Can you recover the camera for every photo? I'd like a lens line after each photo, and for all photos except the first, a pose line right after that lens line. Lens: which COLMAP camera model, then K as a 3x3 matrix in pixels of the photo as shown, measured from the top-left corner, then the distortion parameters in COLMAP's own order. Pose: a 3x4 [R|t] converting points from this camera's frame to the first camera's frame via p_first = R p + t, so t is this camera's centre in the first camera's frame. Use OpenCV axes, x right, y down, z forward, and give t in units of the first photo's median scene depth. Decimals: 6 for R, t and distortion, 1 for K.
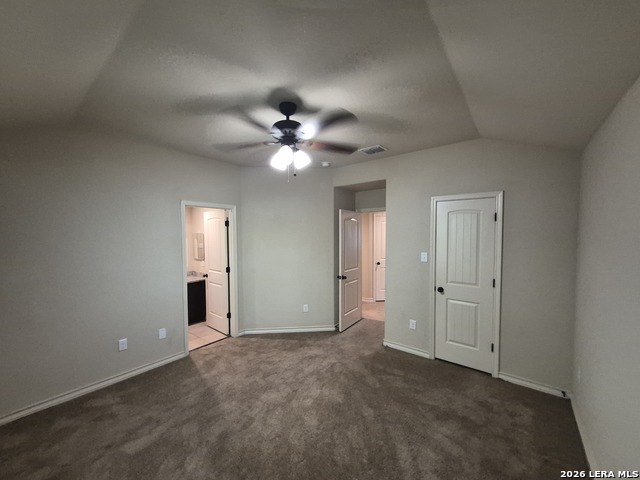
lens RADIAL K [[248.7, 0, 317.7], [0, 248.7, 240.5], [0, 0, 1]] dist [0.009637, -0.001747]
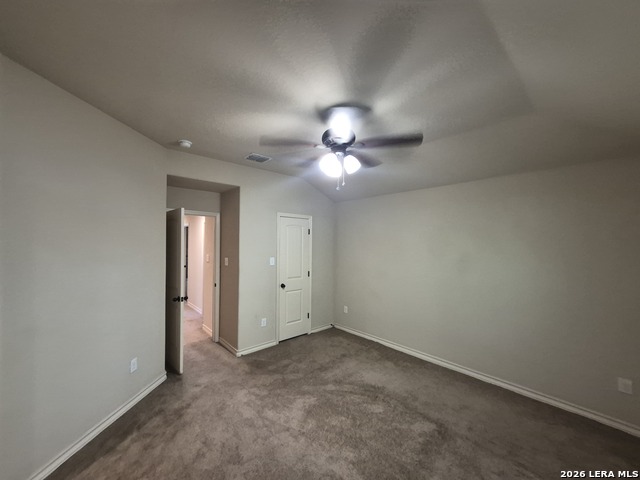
lens RADIAL K [[248.7, 0, 316.5], [0, 248.7, 240.7], [0, 0, 1]] dist [0.009637, -0.001747]
pose [[0.170261, 0.011940, 0.985327, -0.741308], [0.015697, 0.999767, -0.014827, -0.011924], [-0.985274, 0.017991, 0.170033, 0.612826]]
